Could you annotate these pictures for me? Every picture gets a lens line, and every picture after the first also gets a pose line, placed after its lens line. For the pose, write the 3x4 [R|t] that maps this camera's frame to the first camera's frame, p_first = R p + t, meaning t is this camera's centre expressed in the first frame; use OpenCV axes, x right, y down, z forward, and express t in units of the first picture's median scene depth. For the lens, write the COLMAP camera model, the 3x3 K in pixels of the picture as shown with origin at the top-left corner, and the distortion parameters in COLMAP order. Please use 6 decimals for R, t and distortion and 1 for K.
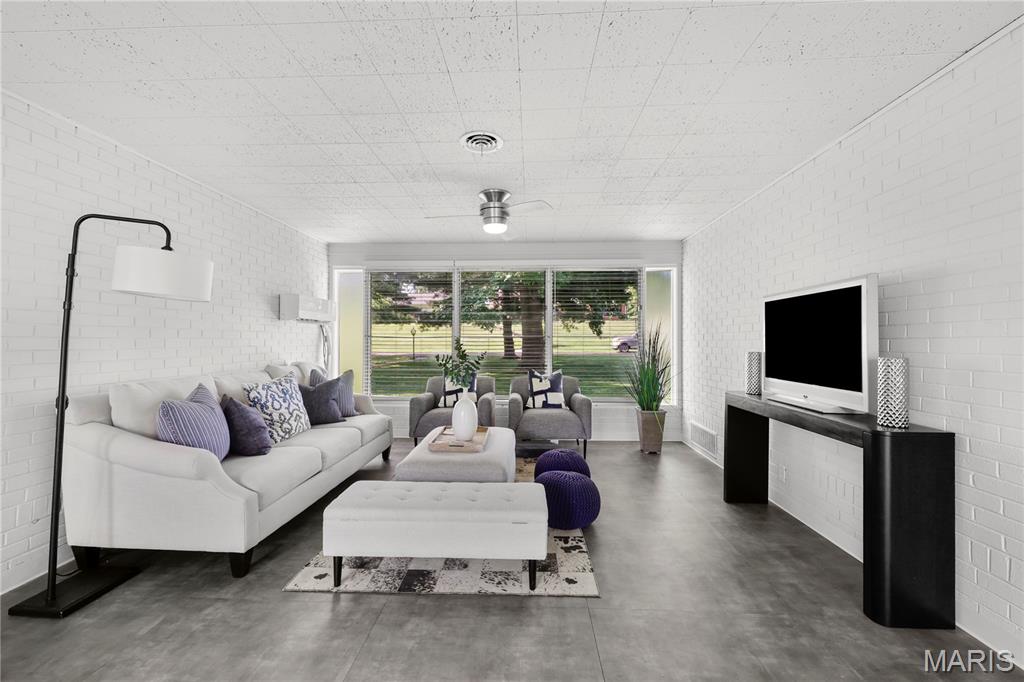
lens RADIAL K [[444.7, 0, 512.0], [0, 444.7, 341.0], [0, 0, 1]] dist [0.002935, 0.000466]
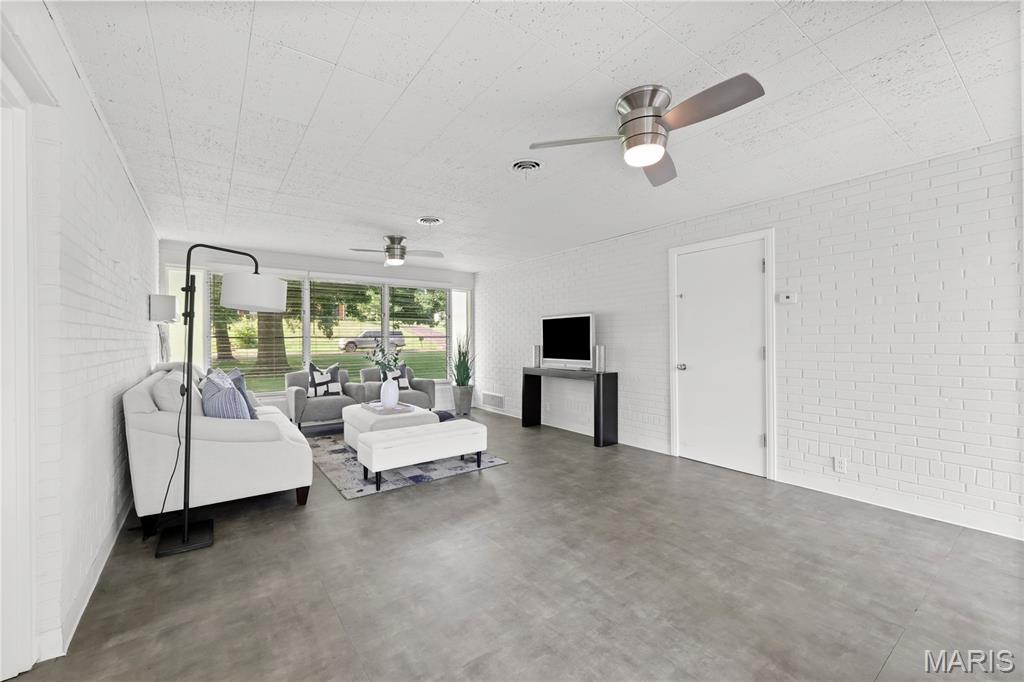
lens RADIAL K [[410.1, 0, 512.0], [0, 410.1, 341.0], [0, 0, 1]] dist [0.000240, -0.000092]
pose [[0.777820, -0.005694, 0.628462, -0.698948], [-0.001709, 0.999936, 0.011174, -0.011429], [-0.628485, -0.009765, 0.777760, -0.347728]]
